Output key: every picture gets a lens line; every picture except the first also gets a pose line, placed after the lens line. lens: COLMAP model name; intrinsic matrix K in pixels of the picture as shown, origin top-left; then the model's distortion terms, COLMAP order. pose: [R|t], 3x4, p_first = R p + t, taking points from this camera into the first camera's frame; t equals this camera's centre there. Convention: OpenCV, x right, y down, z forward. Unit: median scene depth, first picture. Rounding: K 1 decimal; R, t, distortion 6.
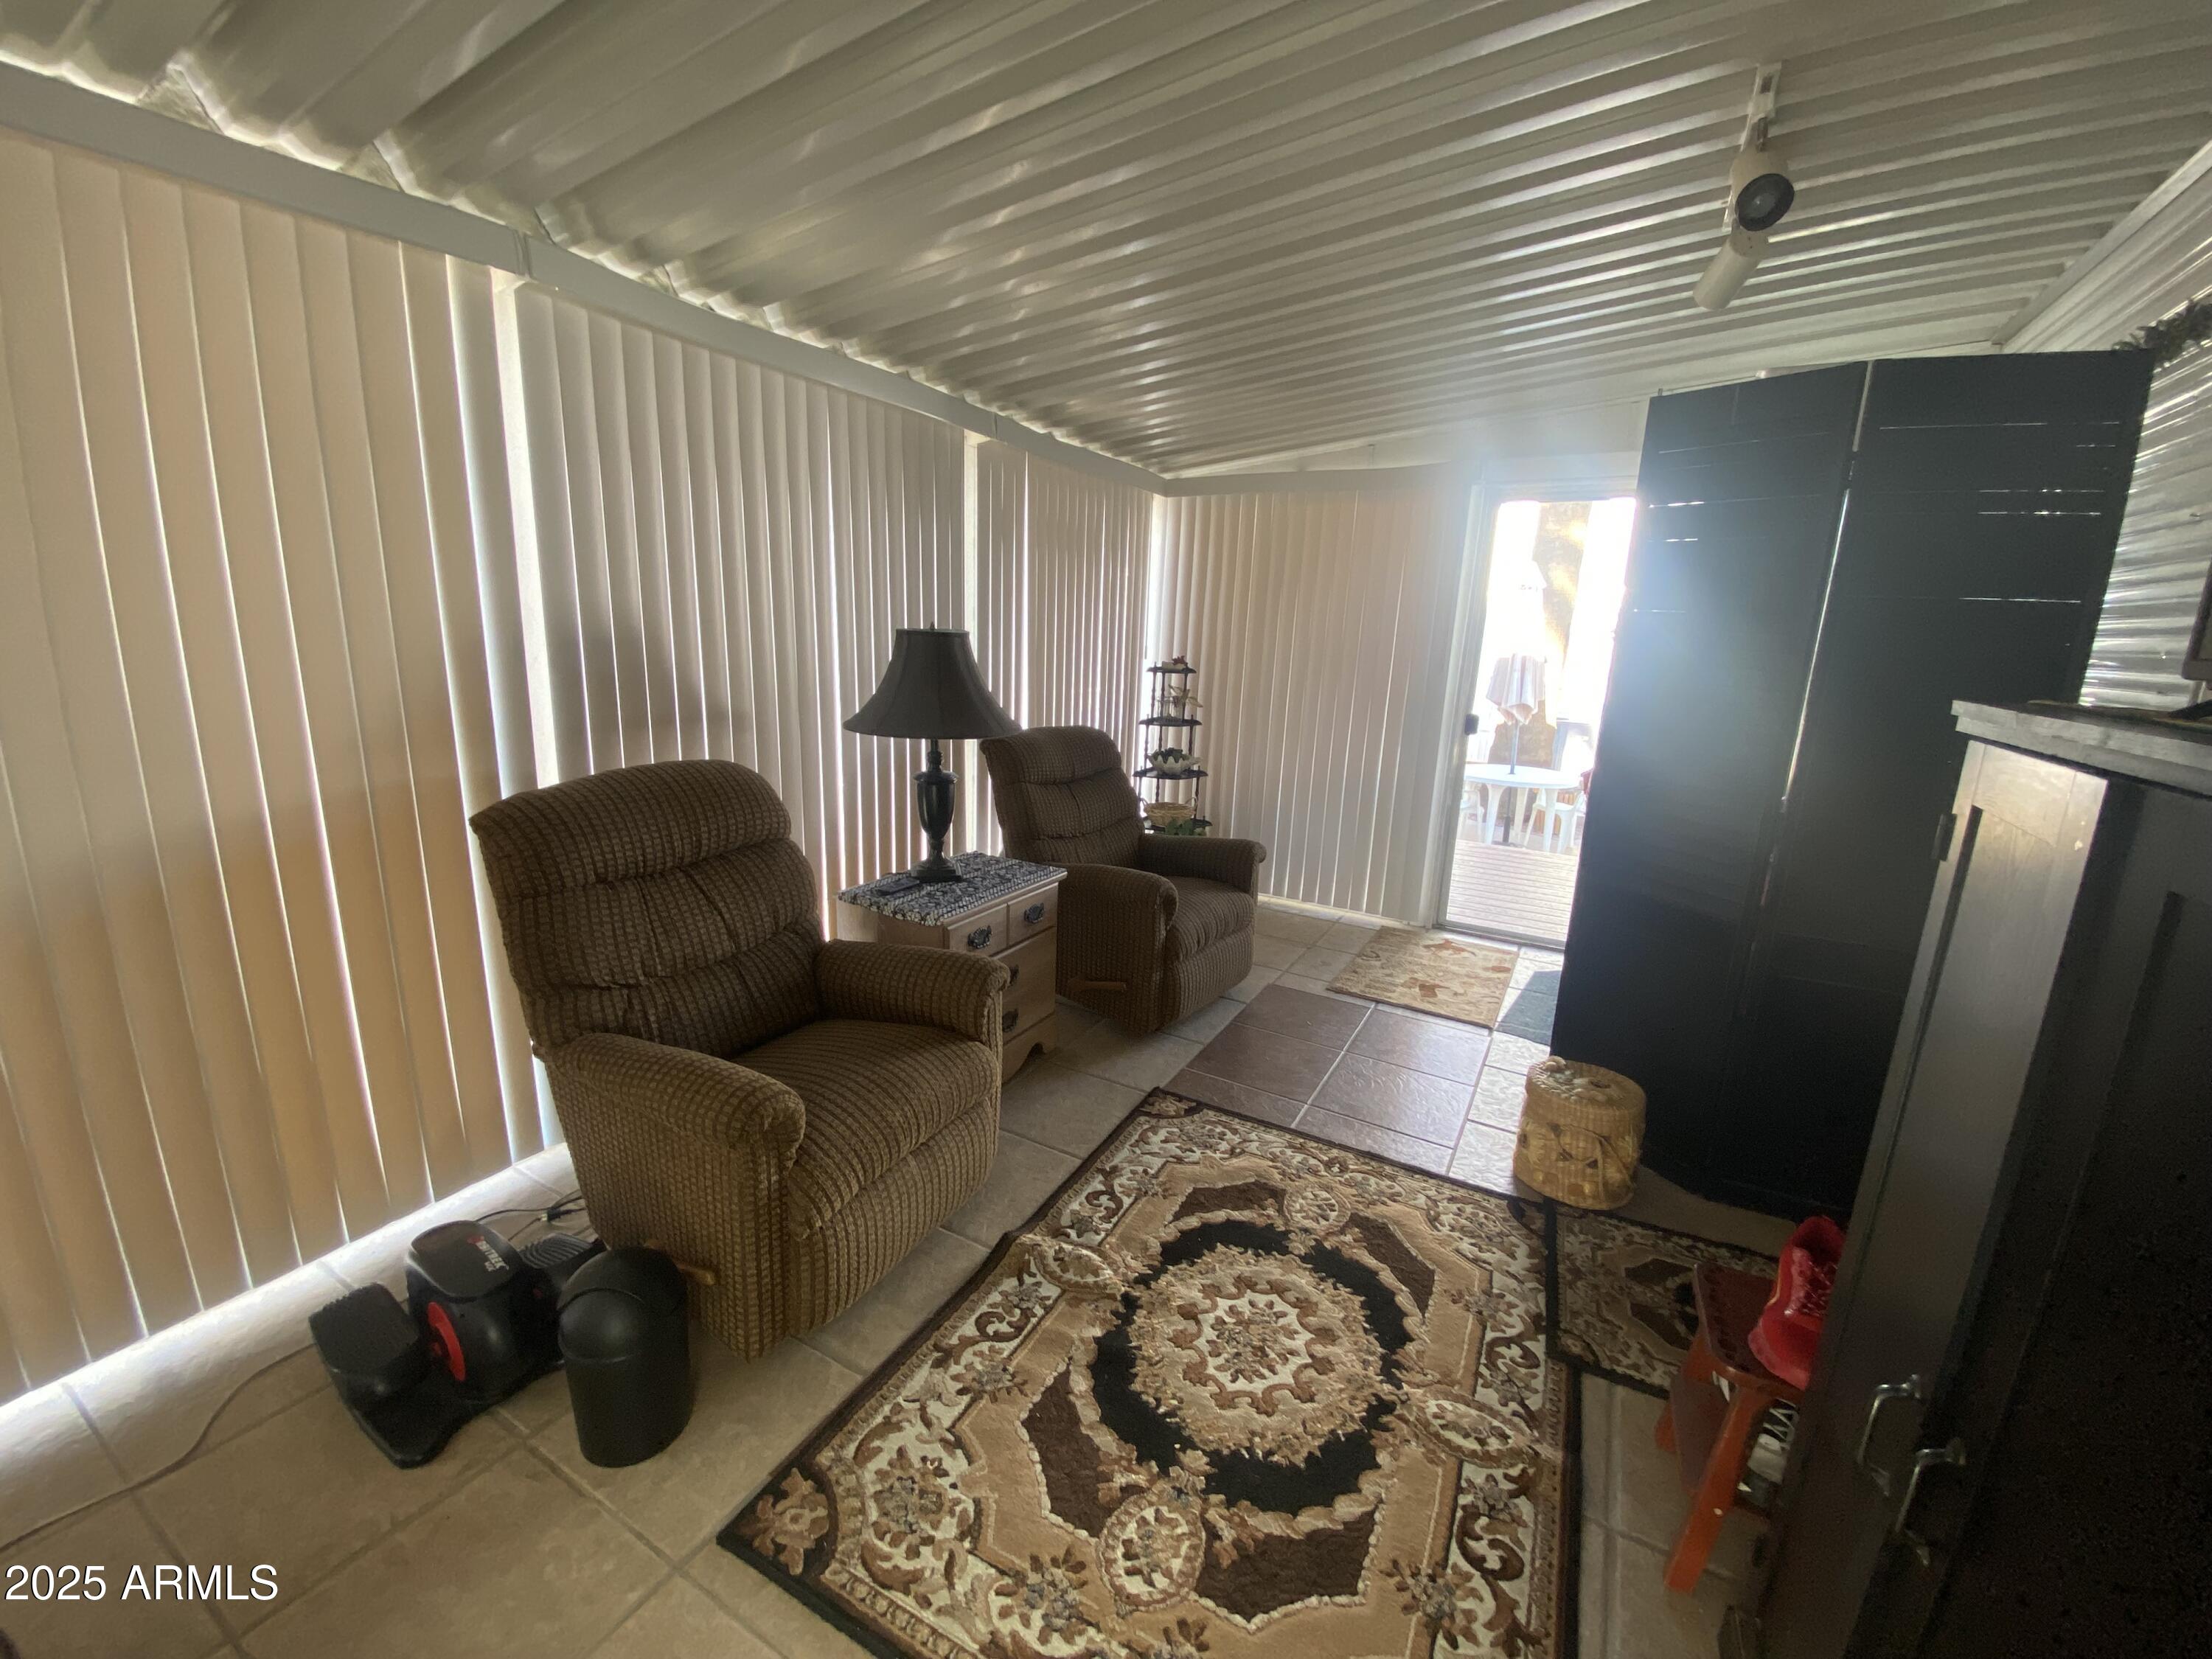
lens RADIAL K [[904.4, 0, 1102.9], [0, 904.4, 823.5], [0, 0, 1]] dist [0.004876, -0.013130]
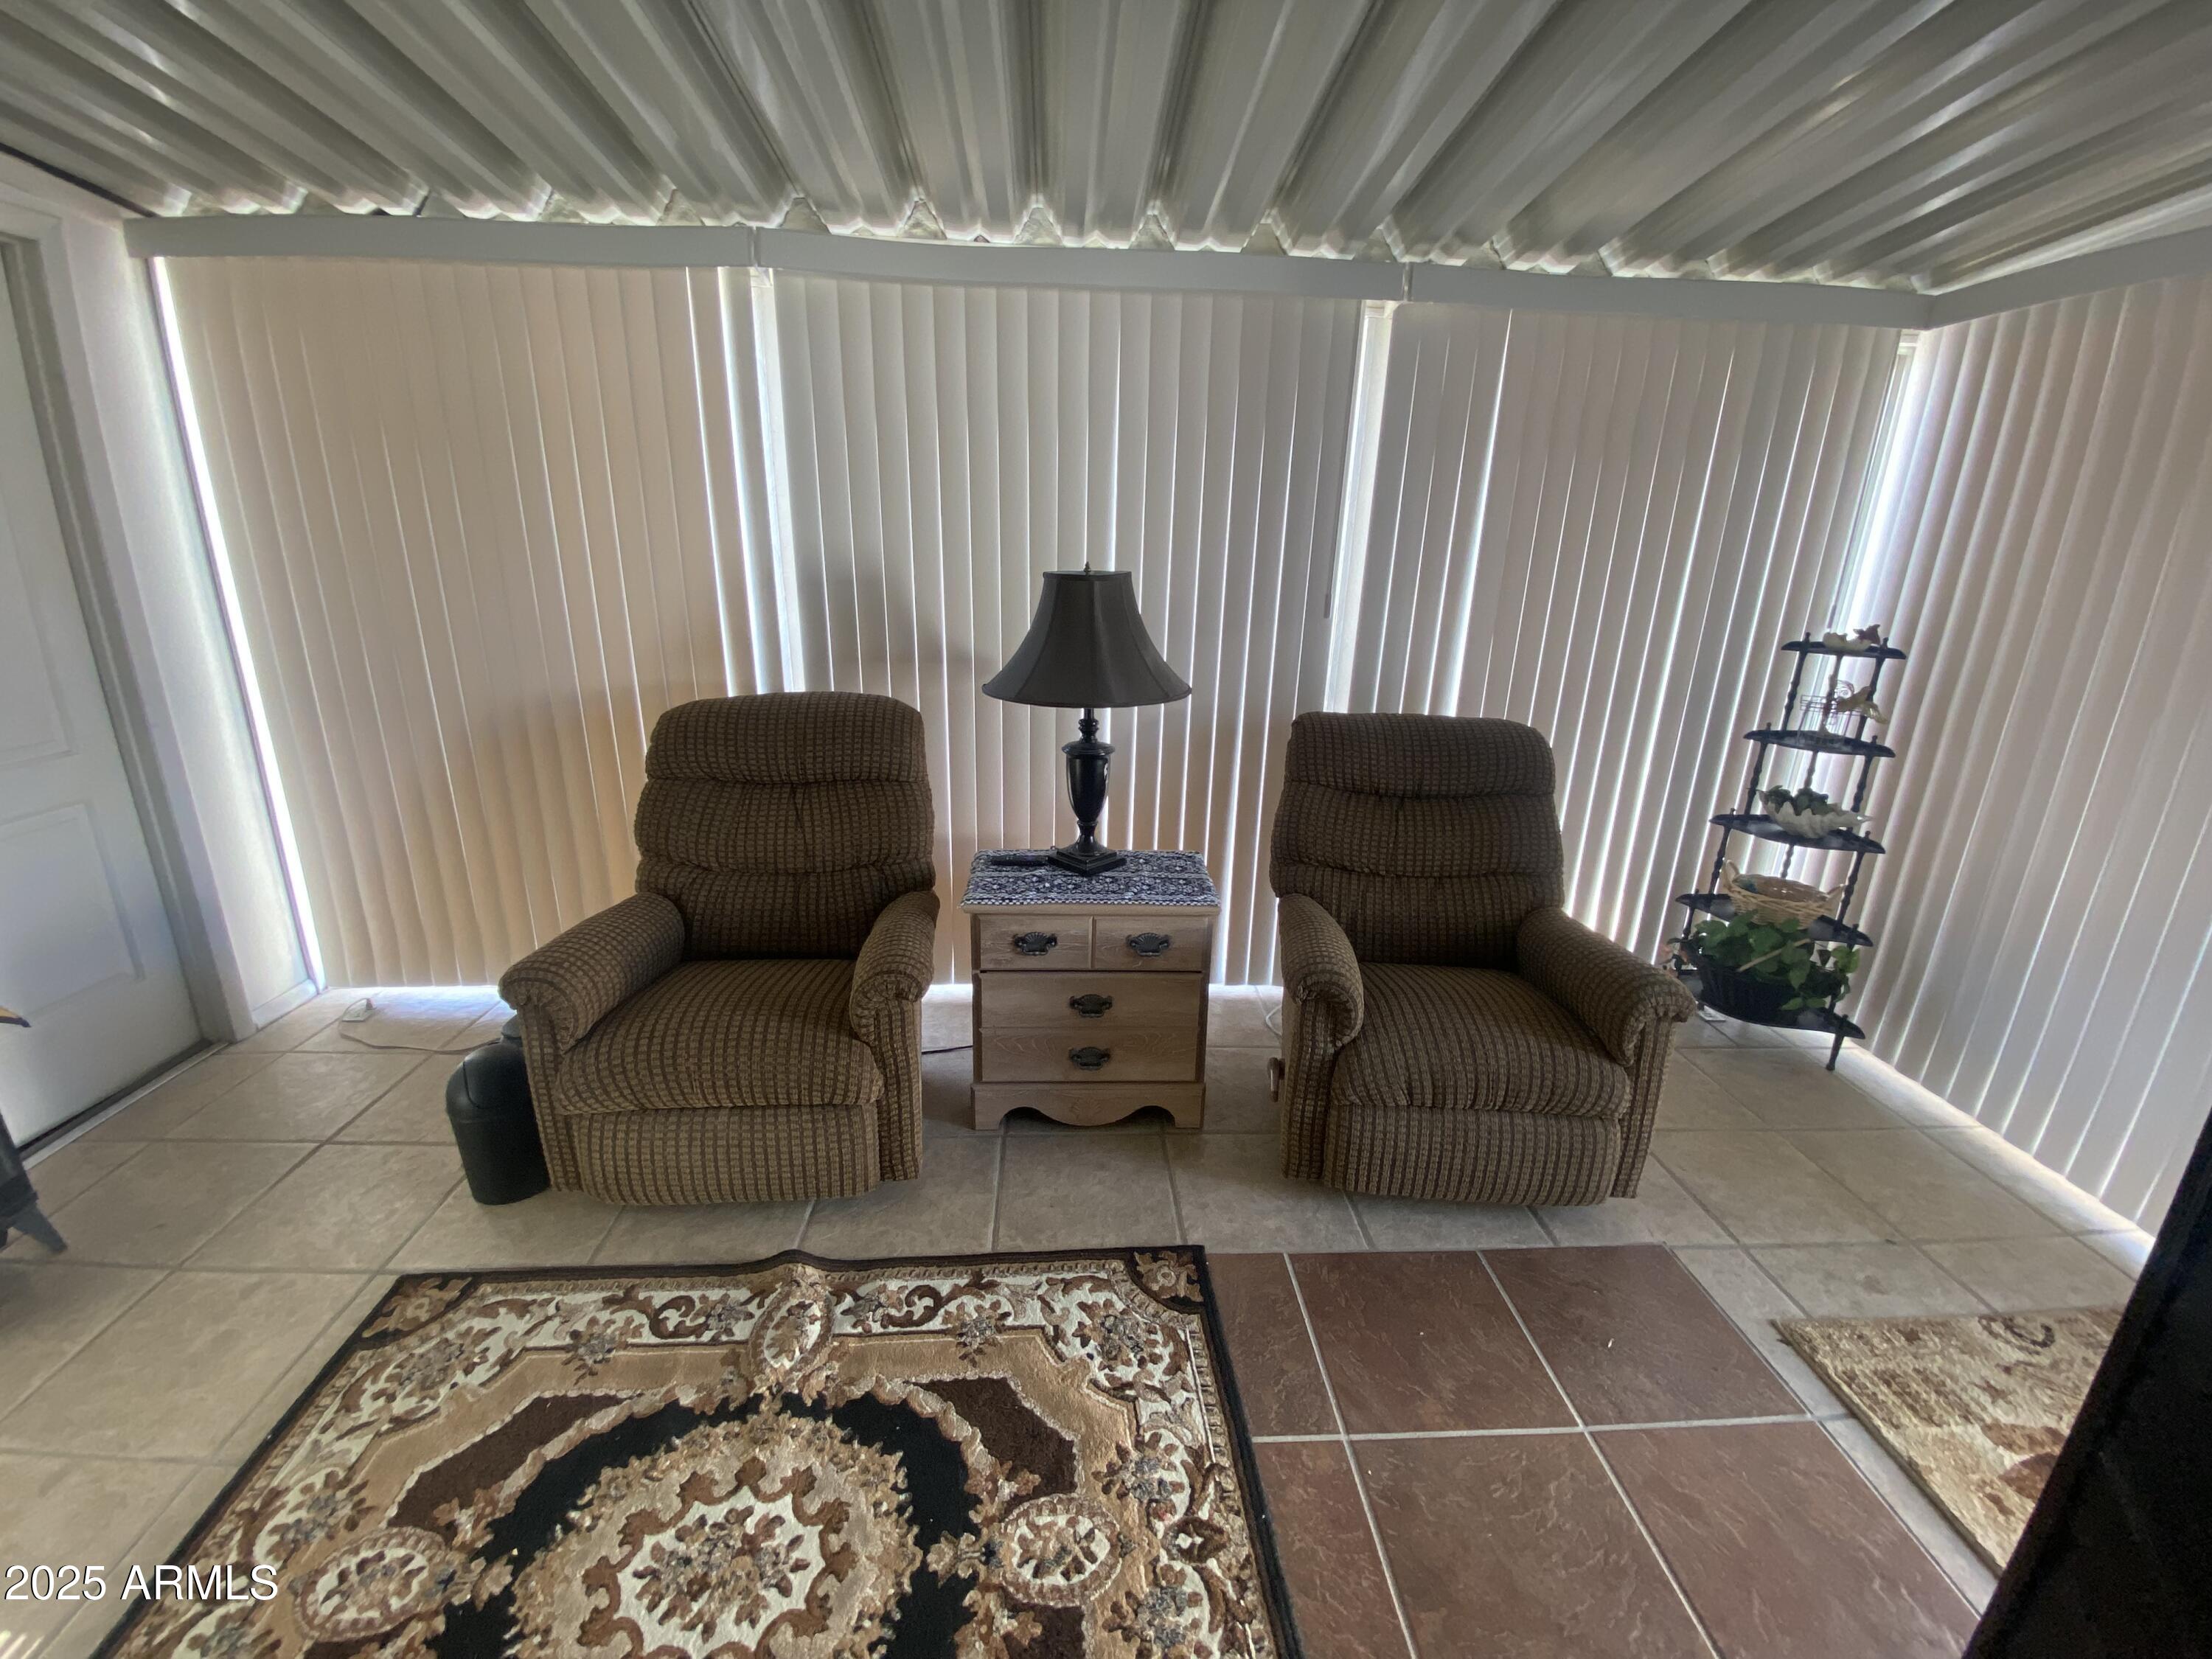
lens RADIAL K [[904.4, 0, 1109.5], [0, 904.4, 820.3], [0, 0, 1]] dist [0.004876, -0.013130]
pose [[0.534142, 0.222416, -0.815612, 0.685513], [-0.184521, 0.972182, 0.144270, -0.145294], [0.825012, 0.073437, 0.560324, 0.714766]]
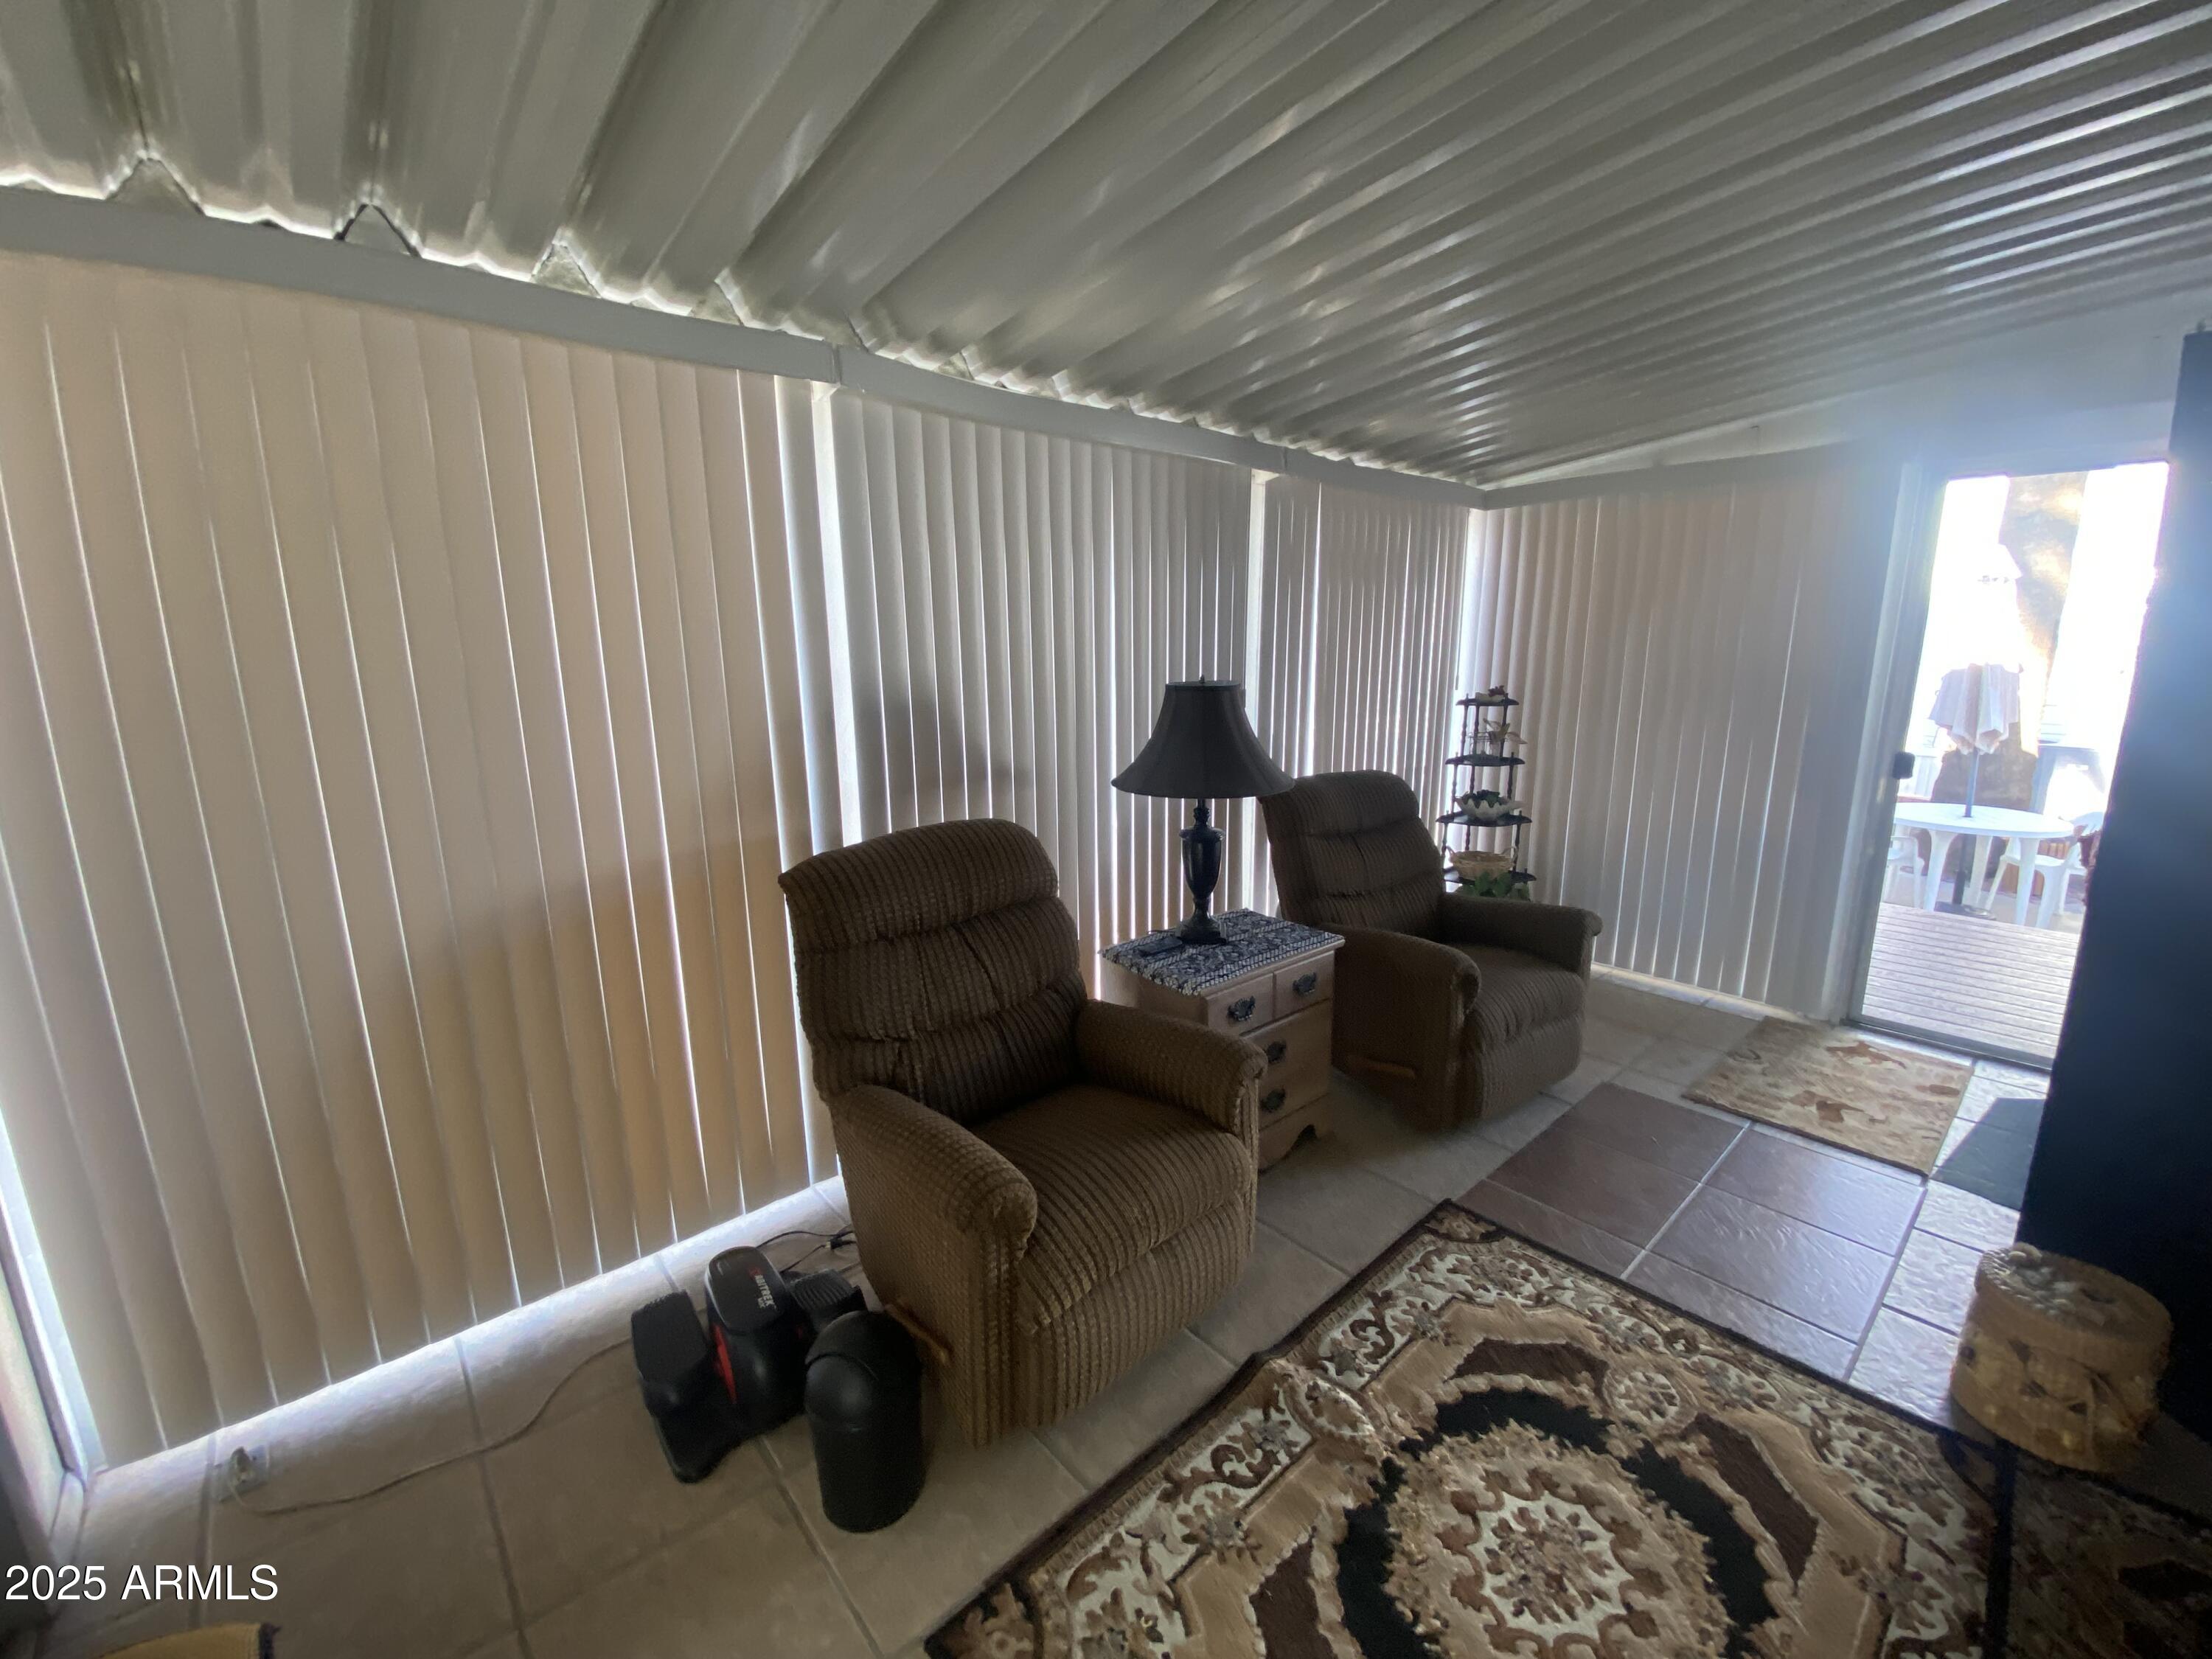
lens RADIAL K [[904.4, 0, 1095.1], [0, 904.4, 820.6], [0, 0, 1]] dist [0.004876, -0.013130]
pose [[0.939884, 0.019872, -0.340915, 0.040827], [-0.028588, 0.999380, -0.020560, -0.056947], [0.340295, 0.029070, 0.939869, 0.077746]]
